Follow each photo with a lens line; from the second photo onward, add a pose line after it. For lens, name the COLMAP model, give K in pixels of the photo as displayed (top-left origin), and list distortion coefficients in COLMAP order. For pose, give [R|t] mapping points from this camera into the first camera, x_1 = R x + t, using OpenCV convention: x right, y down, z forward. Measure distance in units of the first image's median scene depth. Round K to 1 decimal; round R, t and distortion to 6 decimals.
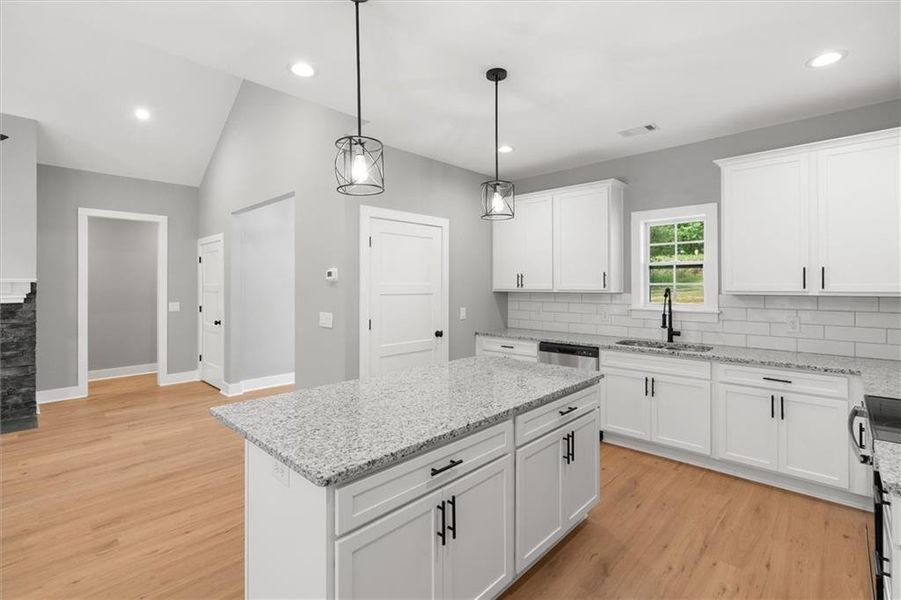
lens RADIAL K [[412.4, 0, 451.2], [0, 412.4, 281.1], [0, 0, 1]] dist [-0.002877, 0.000208]
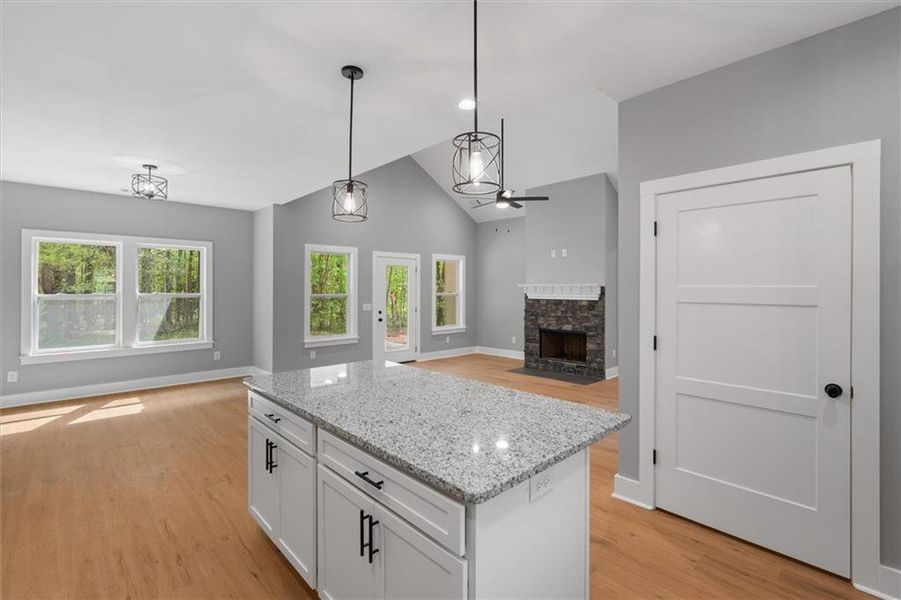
lens RADIAL K [[394.2, 0, 451.7], [0, 394.2, 288.8], [0, 0, 1]] dist [-0.001042, 0.000015]
pose [[-0.030958, 0.002666, -0.999517, 0.392277], [0.005111, 0.999984, 0.002509, 0.005775], [0.999508, -0.005031, -0.030971, 0.541863]]
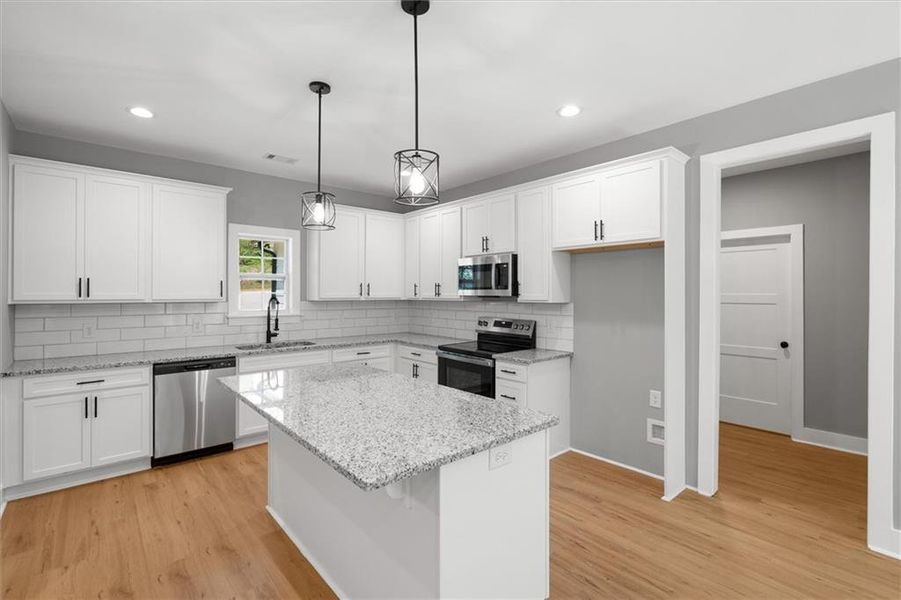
lens RADIAL K [[417.6, 0, 447.0], [0, 417.6, 290.8], [0, 0, 1]] dist [-0.000507, 0.000226]
pose [[0.094237, 0.007787, 0.995519, -0.669368], [-0.010879, 0.999918, -0.006792, 0.004354], [-0.995490, -0.010190, 0.094314, 0.442296]]
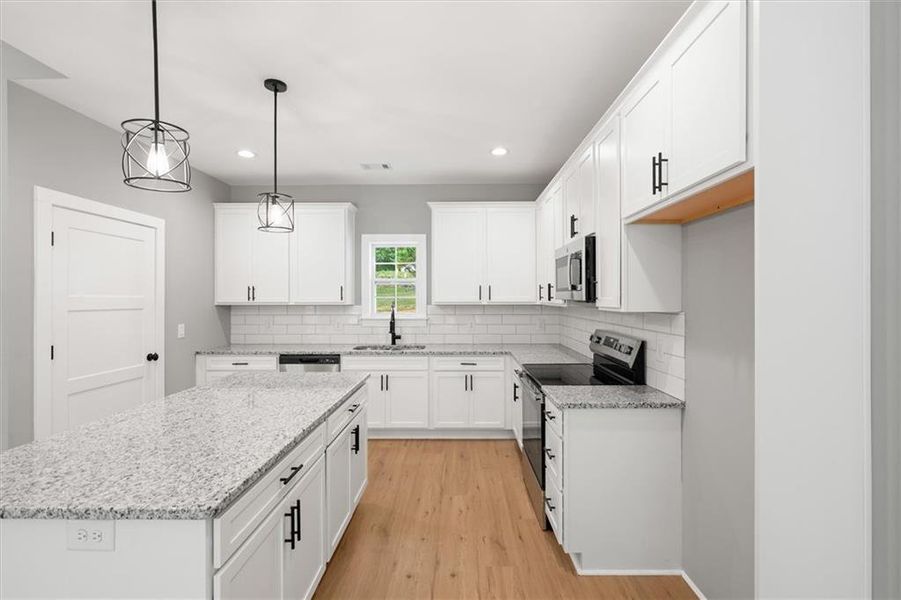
lens RADIAL K [[410.2, 0, 452.8], [0, 410.2, 295.7], [0, 0, 1]] dist [-0.005593, 0.000371]
pose [[0.734535, 0.002797, 0.678565, -0.184129], [-0.005251, 0.999985, 0.001562, 0.000561], [-0.678550, -0.004710, 0.734539, -0.010102]]
